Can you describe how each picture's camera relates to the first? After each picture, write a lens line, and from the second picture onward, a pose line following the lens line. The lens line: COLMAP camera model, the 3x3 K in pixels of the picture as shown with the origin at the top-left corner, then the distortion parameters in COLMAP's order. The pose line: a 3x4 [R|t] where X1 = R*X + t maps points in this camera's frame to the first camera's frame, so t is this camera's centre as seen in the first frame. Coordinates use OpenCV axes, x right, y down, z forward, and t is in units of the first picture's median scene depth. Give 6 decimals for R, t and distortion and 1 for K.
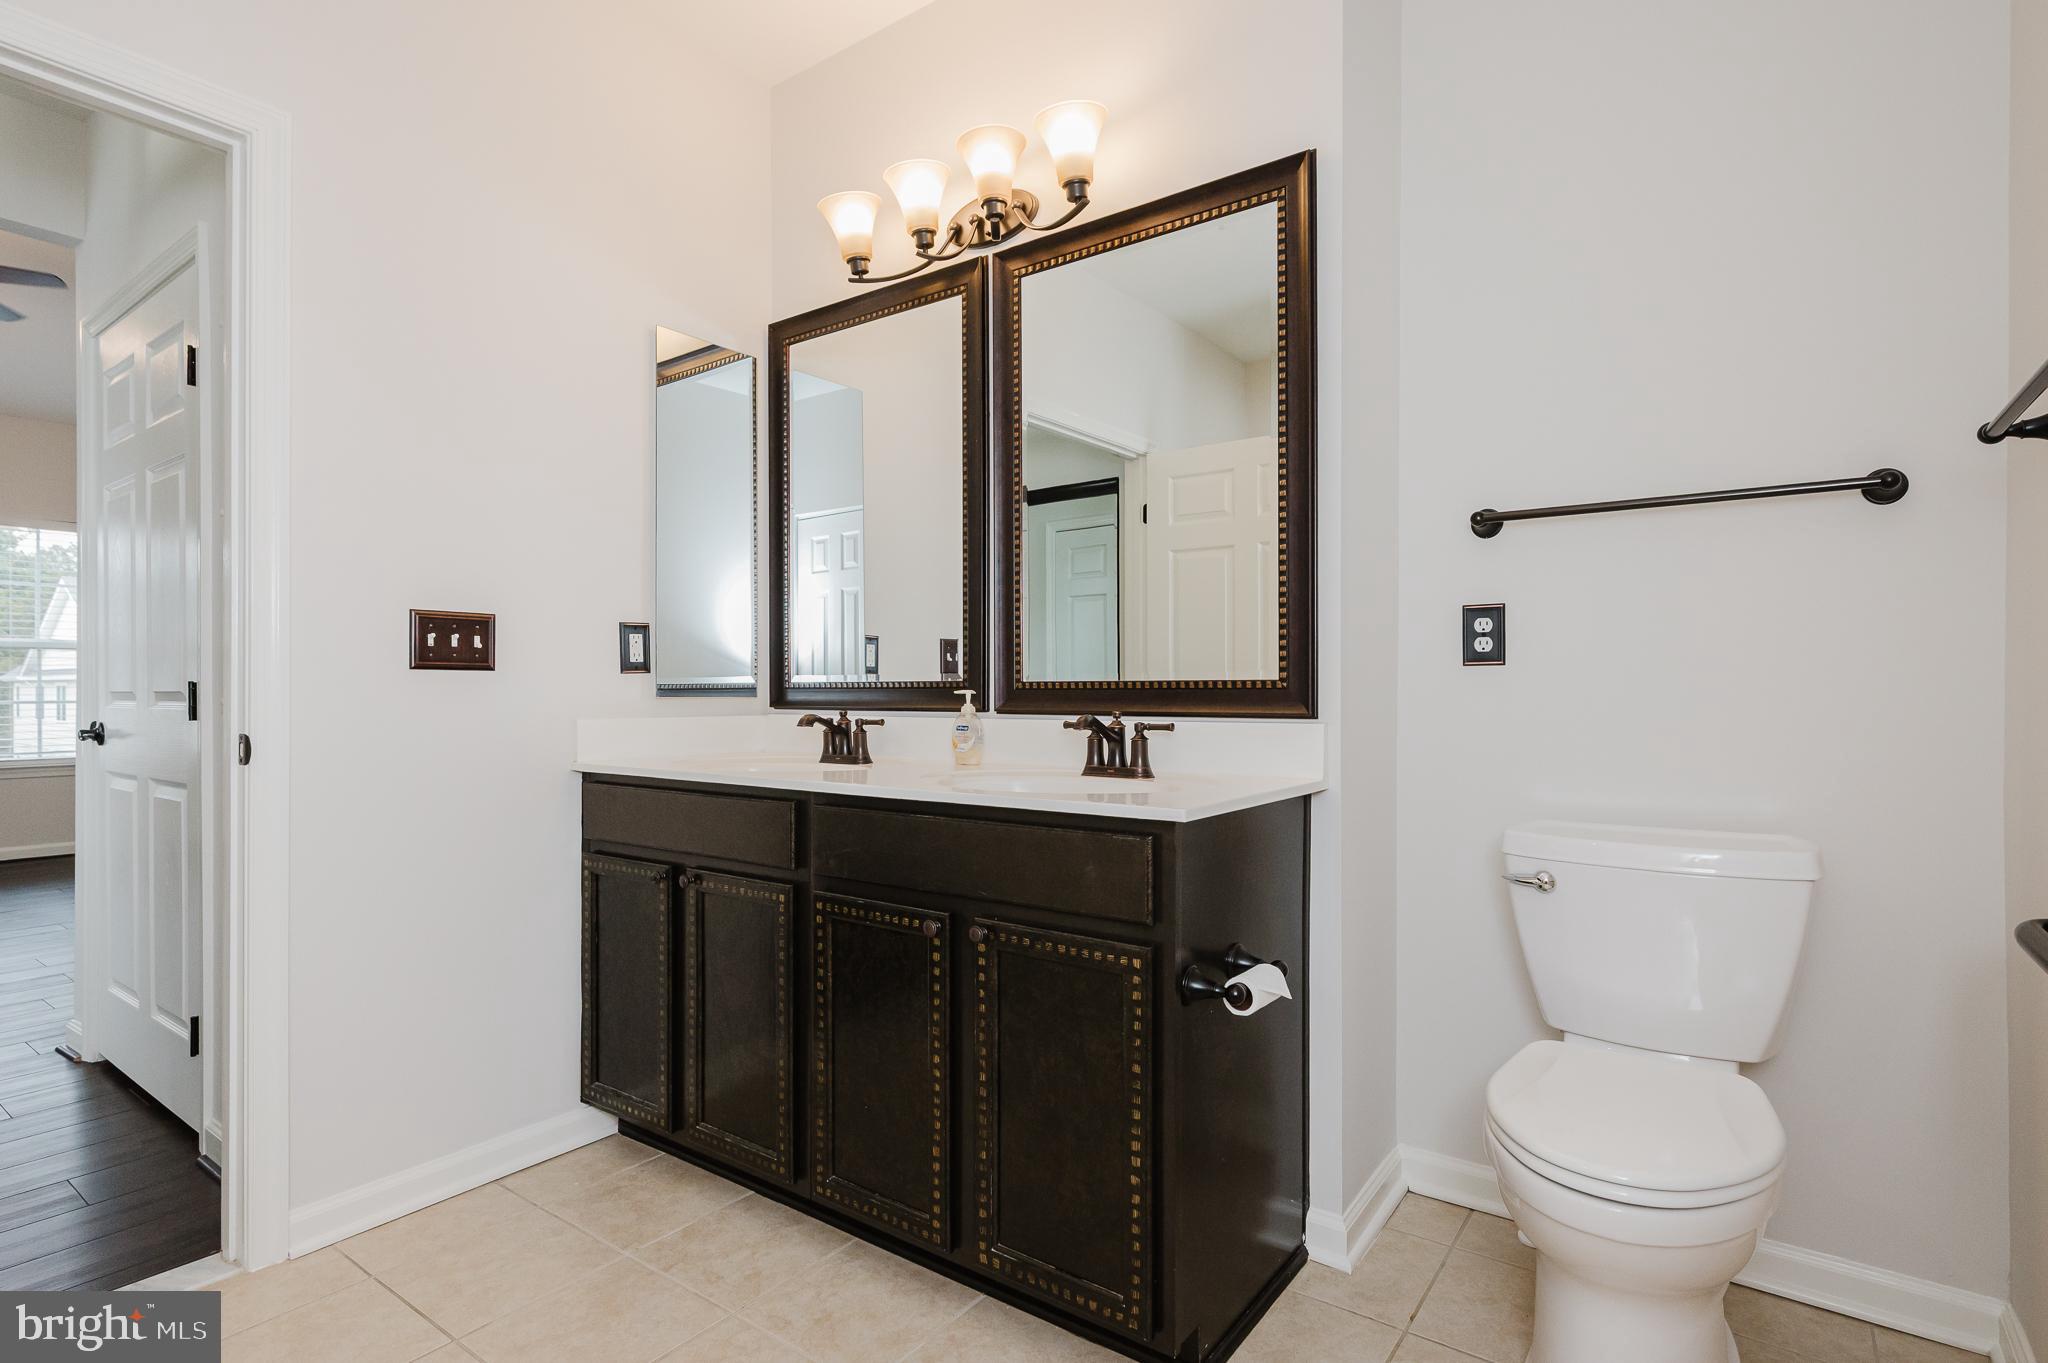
lens RADIAL K [[1000.6, 0, 1028.9], [0, 1000.6, 693.2], [0, 0, 1]] dist [-0.015436, 0.000807]
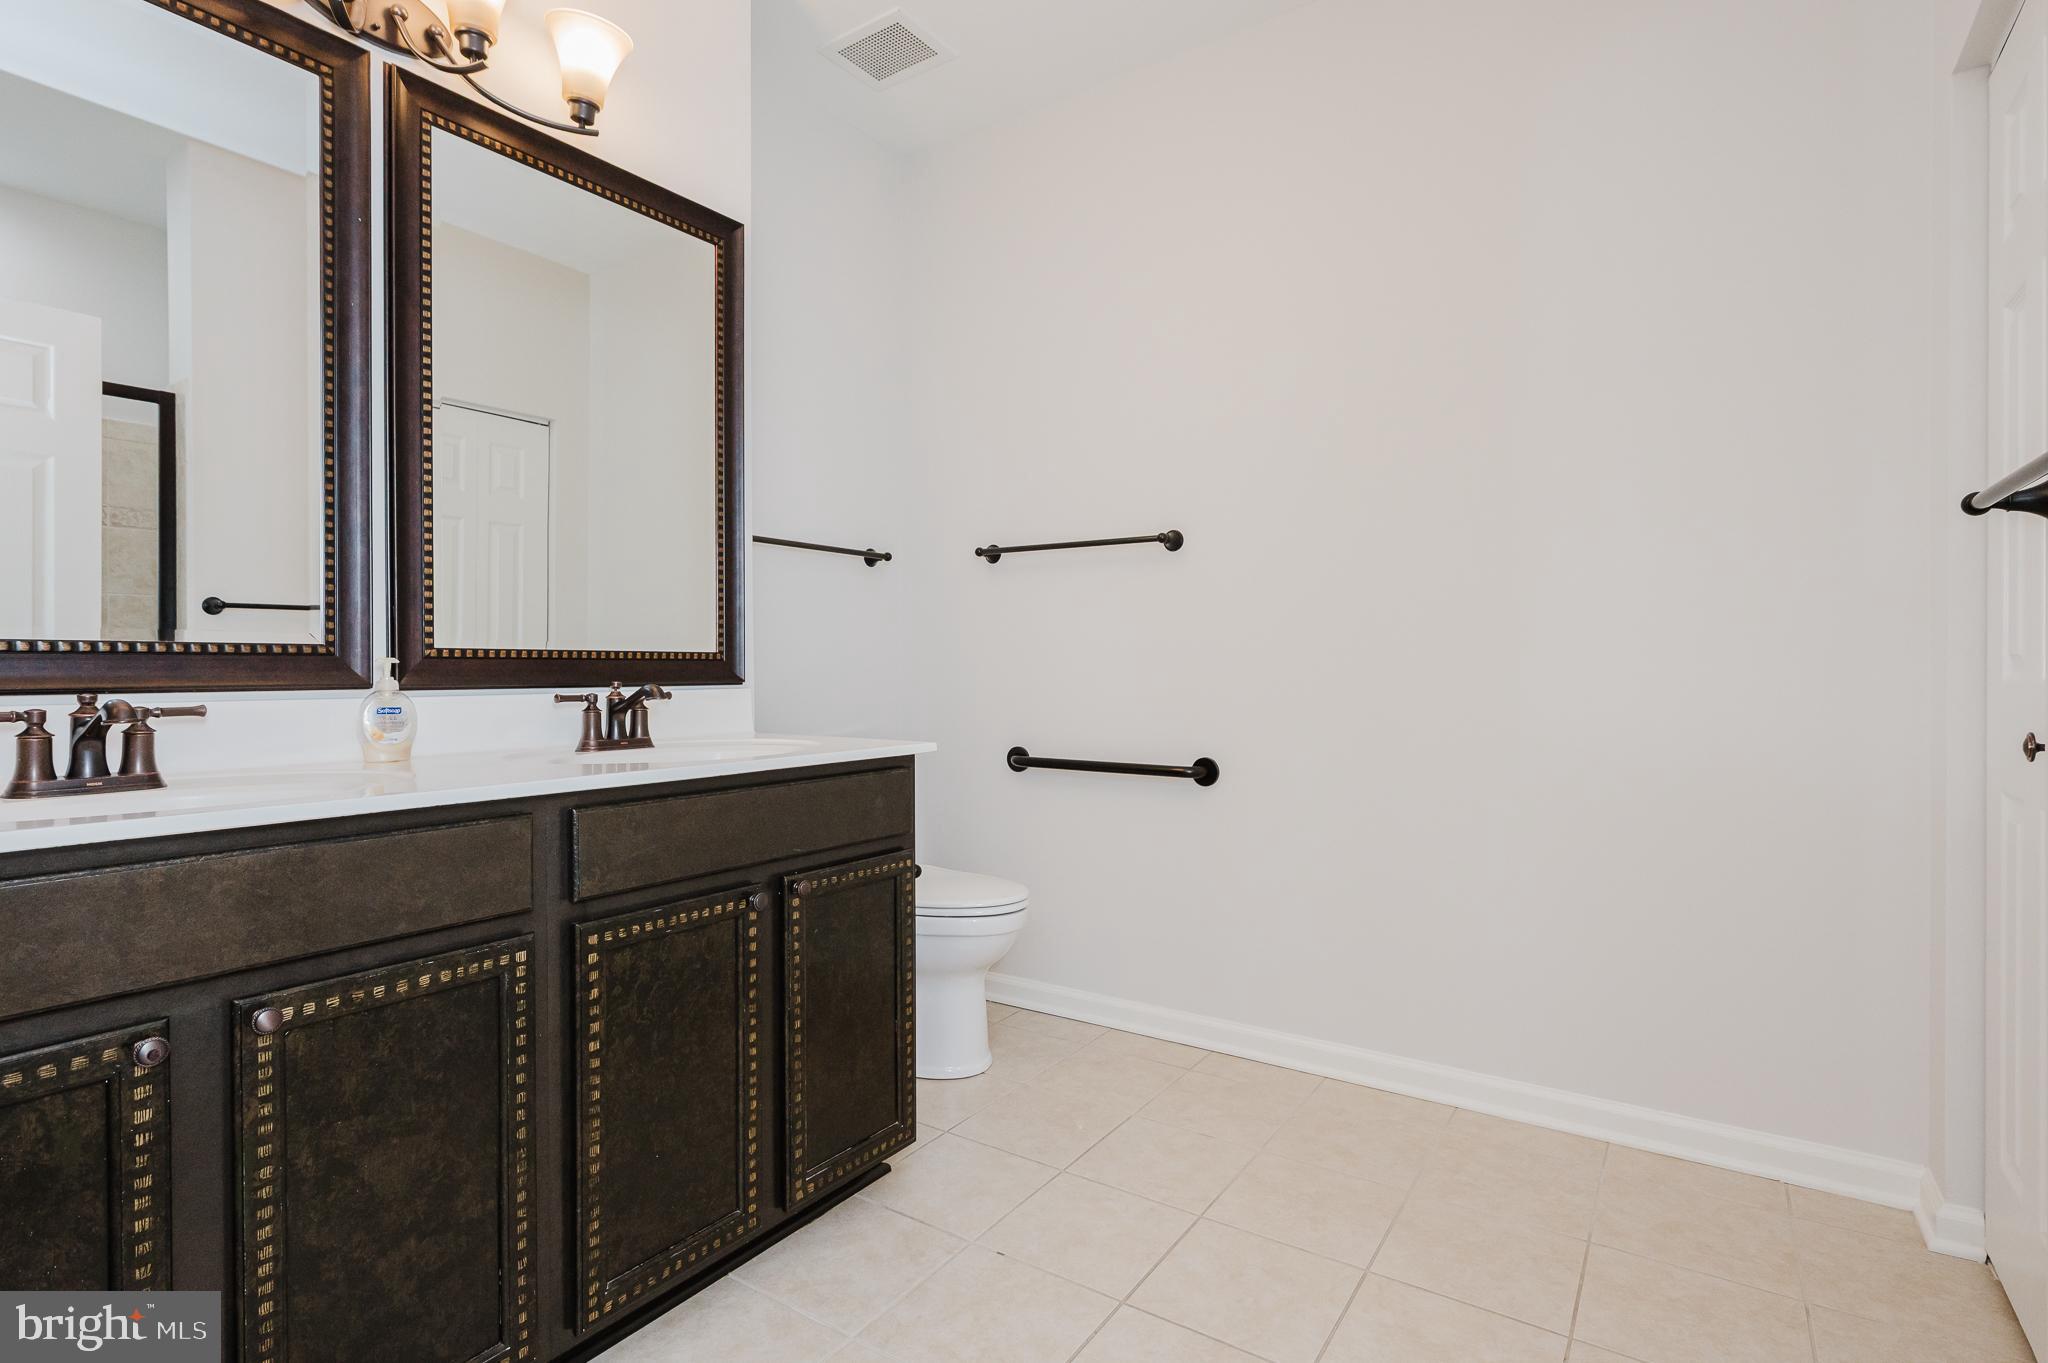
lens RADIAL K [[1000.6, 0, 1028.9], [0, 1000.6, 670.5], [0, 0, 1]] dist [-0.015436, 0.000807]
pose [[-0.035437, -0.002809, 0.999368, -0.913060], [0.002821, 0.999992, 0.002911, 0.006109], [-0.999368, 0.002923, -0.035429, 0.651331]]
